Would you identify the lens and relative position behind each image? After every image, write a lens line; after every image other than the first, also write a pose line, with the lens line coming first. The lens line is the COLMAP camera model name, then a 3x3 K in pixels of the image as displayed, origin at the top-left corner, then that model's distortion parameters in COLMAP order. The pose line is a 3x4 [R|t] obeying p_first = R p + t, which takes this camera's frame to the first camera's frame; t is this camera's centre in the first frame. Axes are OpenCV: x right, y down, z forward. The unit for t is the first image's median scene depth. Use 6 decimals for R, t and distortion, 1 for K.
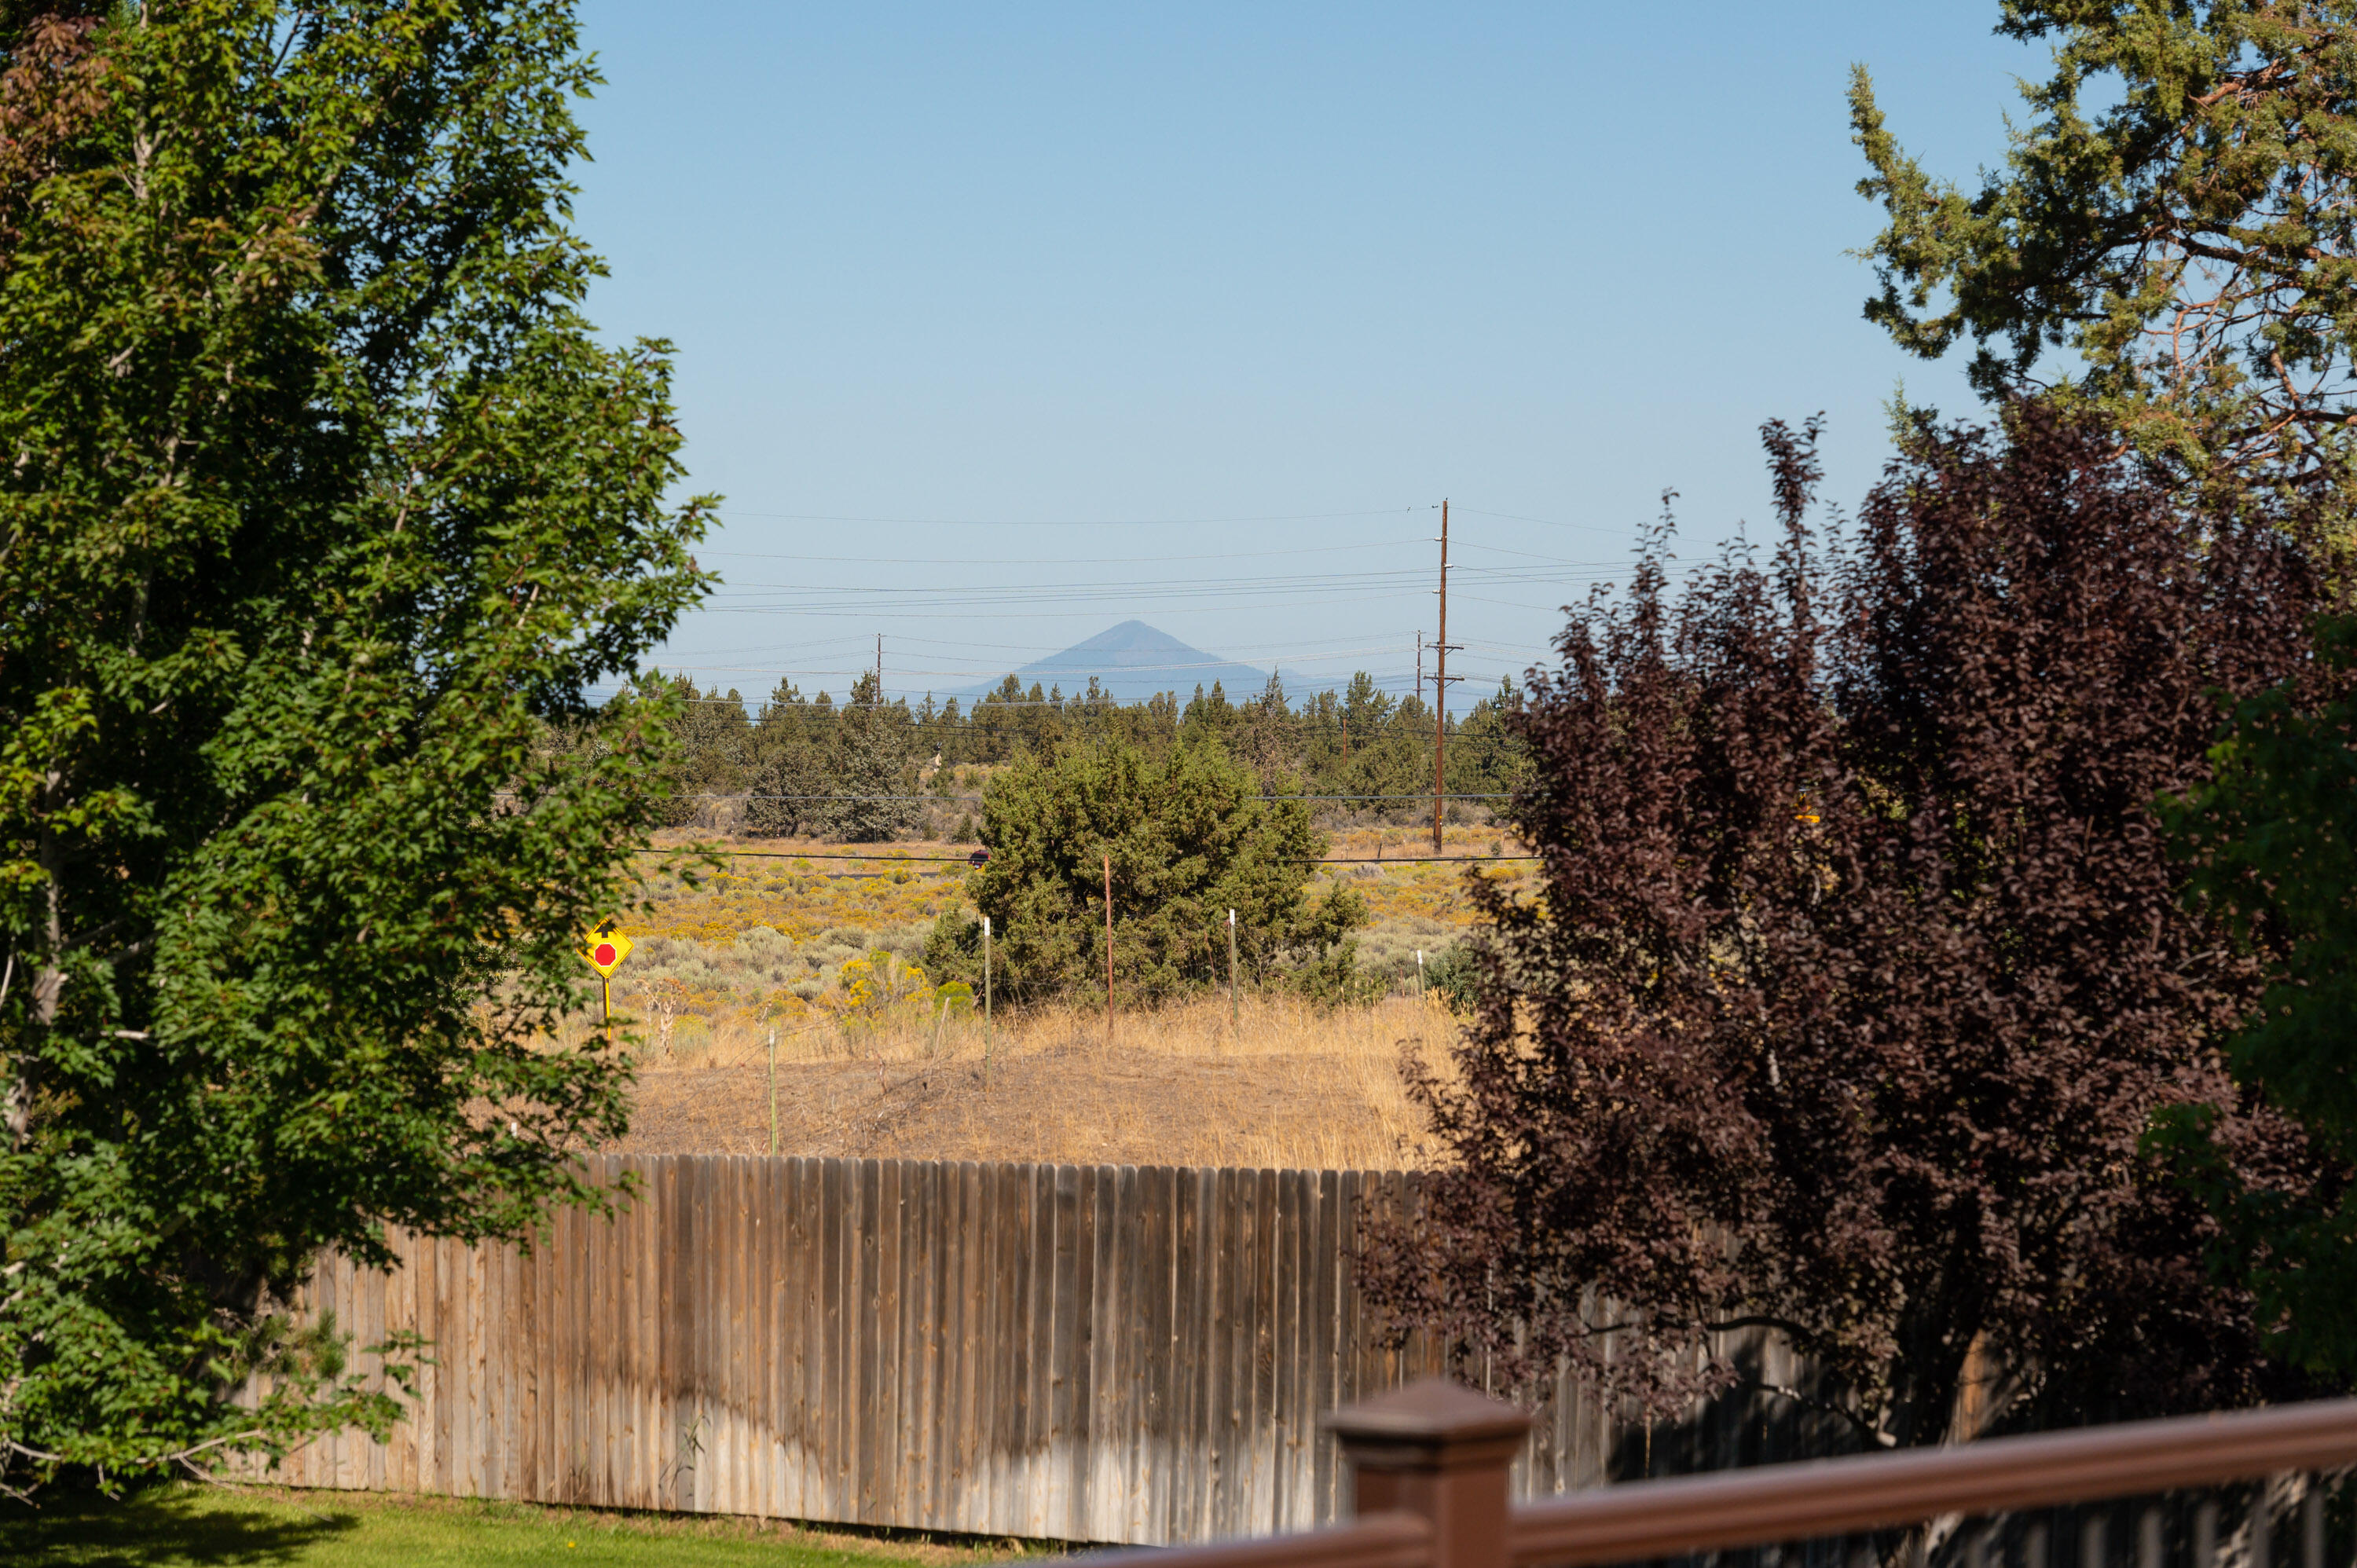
lens RADIAL K [[8290.7, 0, 1178.8], [0, 8290.7, 784.2], [0, 0, 1]] dist [-0.149977, 0.000000]
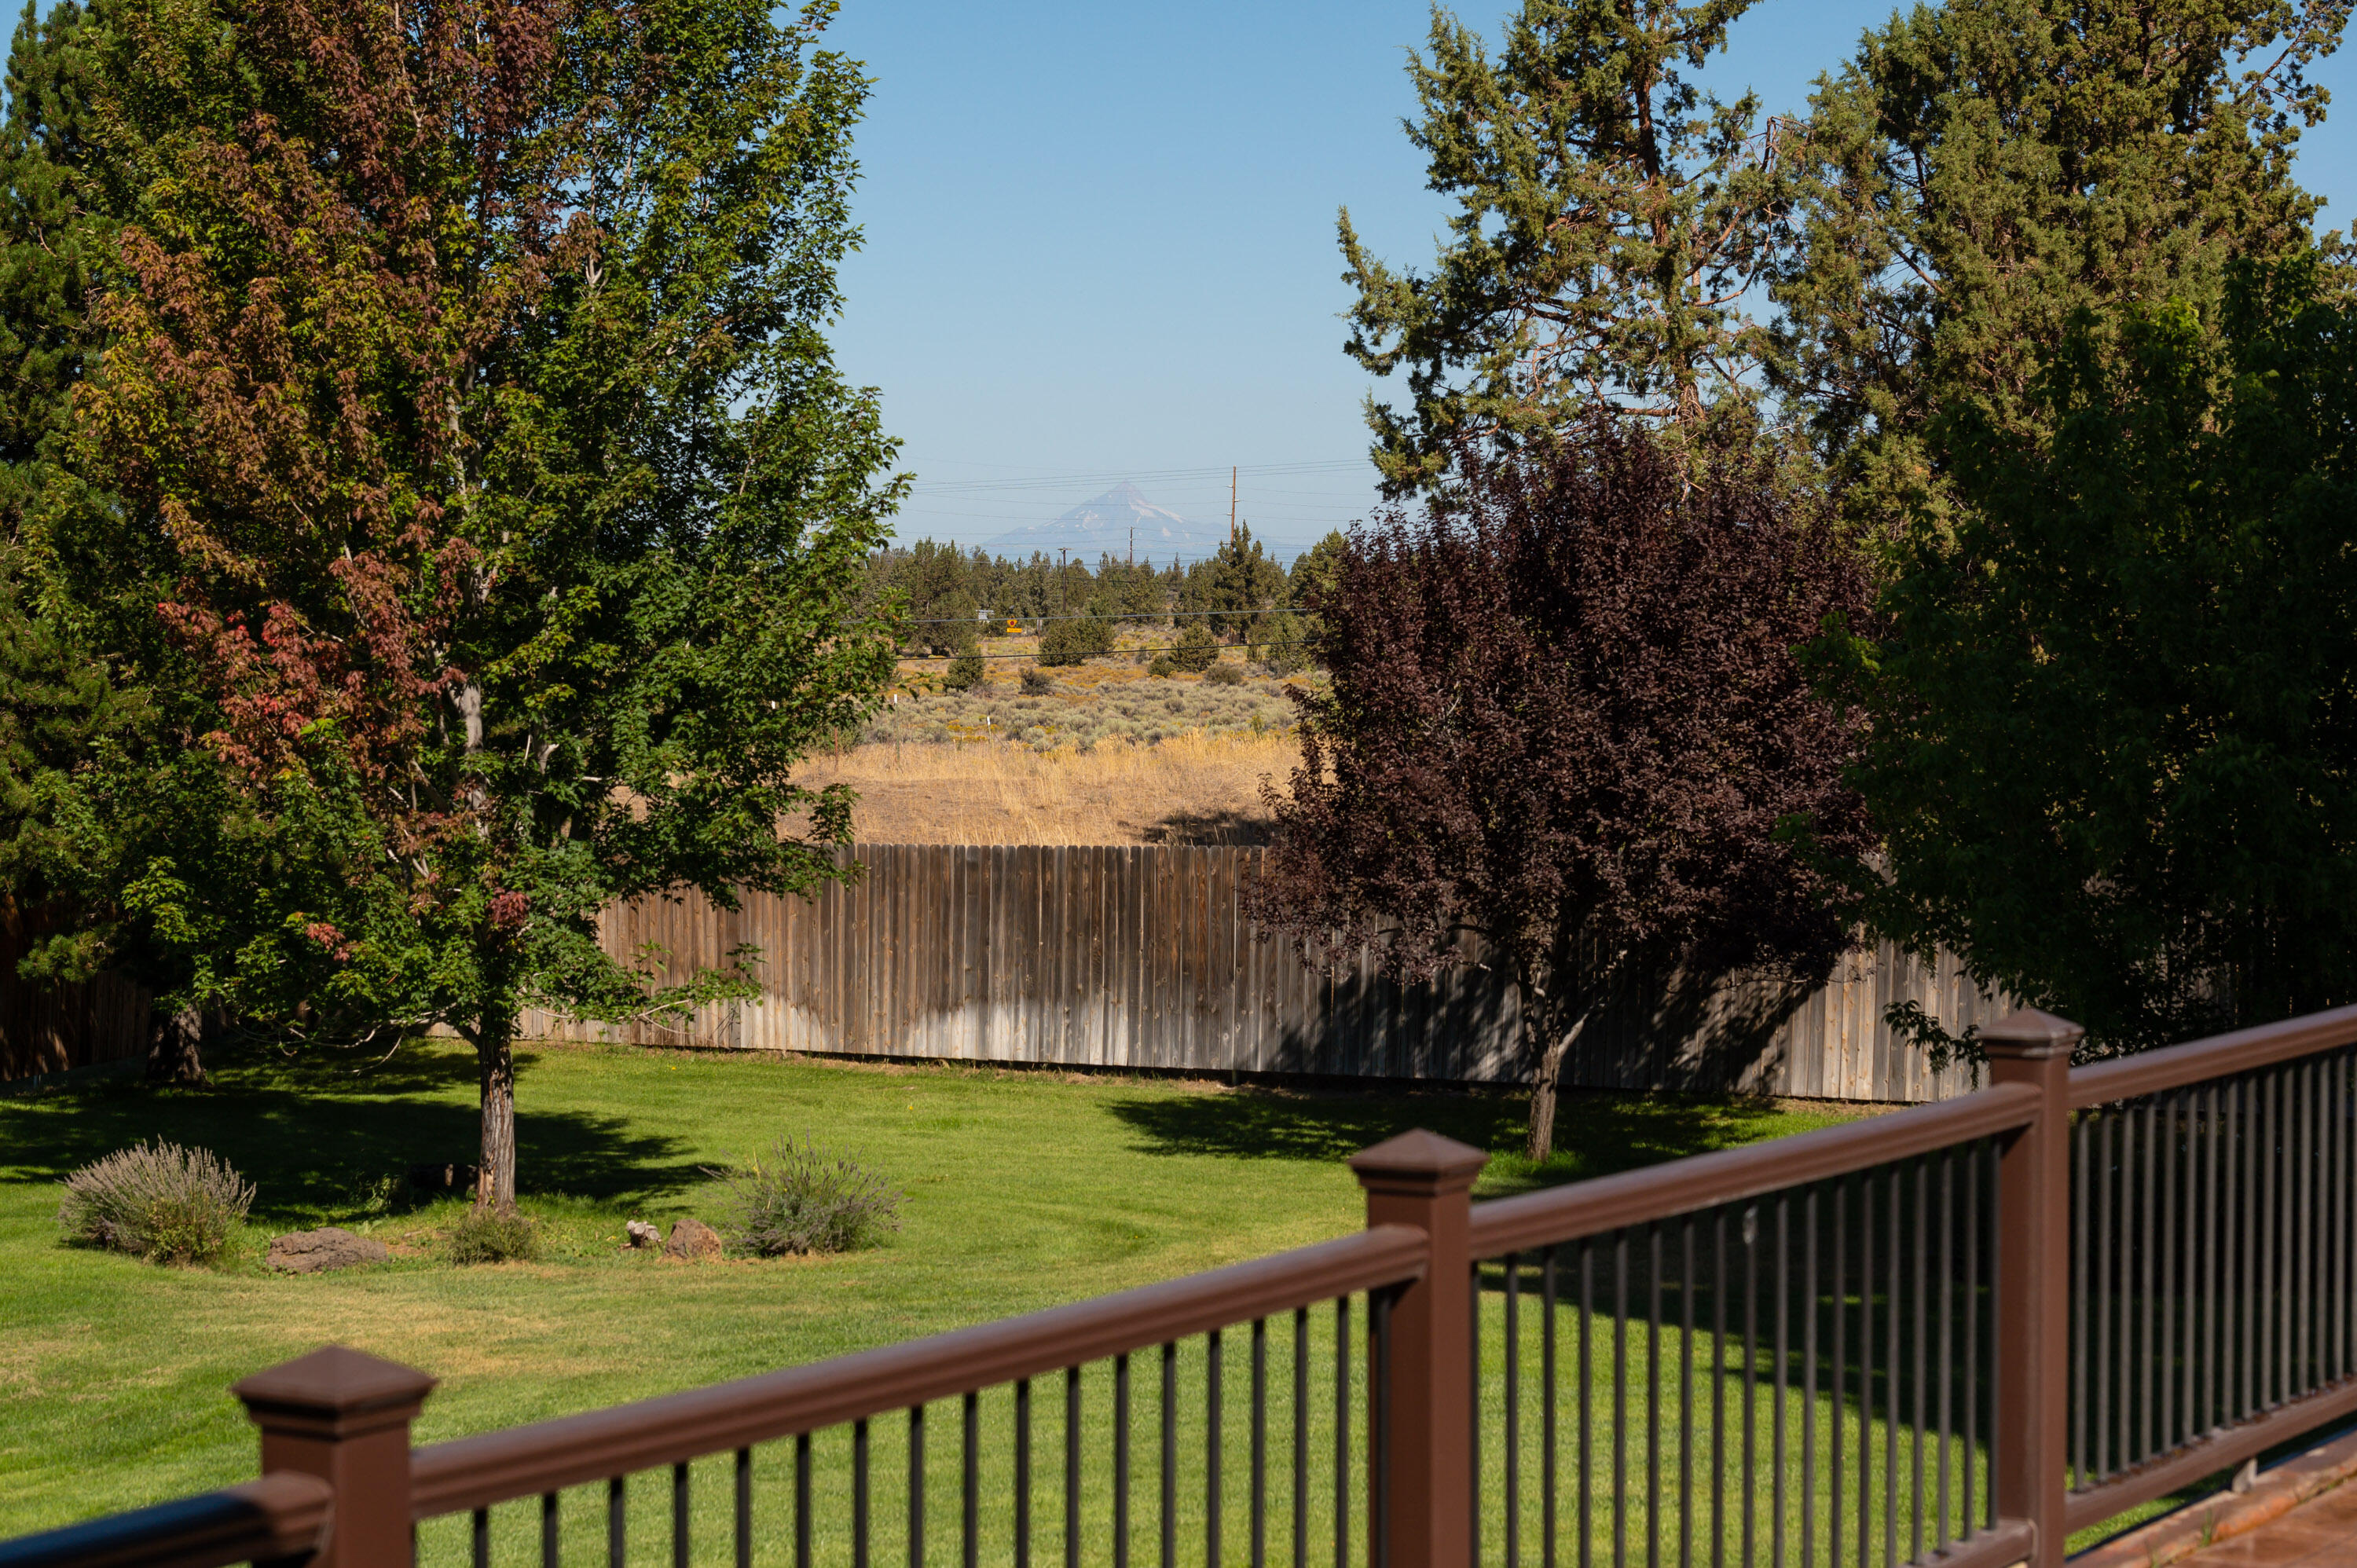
lens RADIAL K [[5134.1, 0, 1178.5], [0, 5134.1, 781.9], [0, 0, 1]] dist [-0.111798, 0.000000]
pose [[0.992104, -0.012234, 0.124821, -0.103857], [0.007971, 0.999369, 0.034603, -0.004480], [-0.125165, -0.033334, 0.991576, -0.077891]]
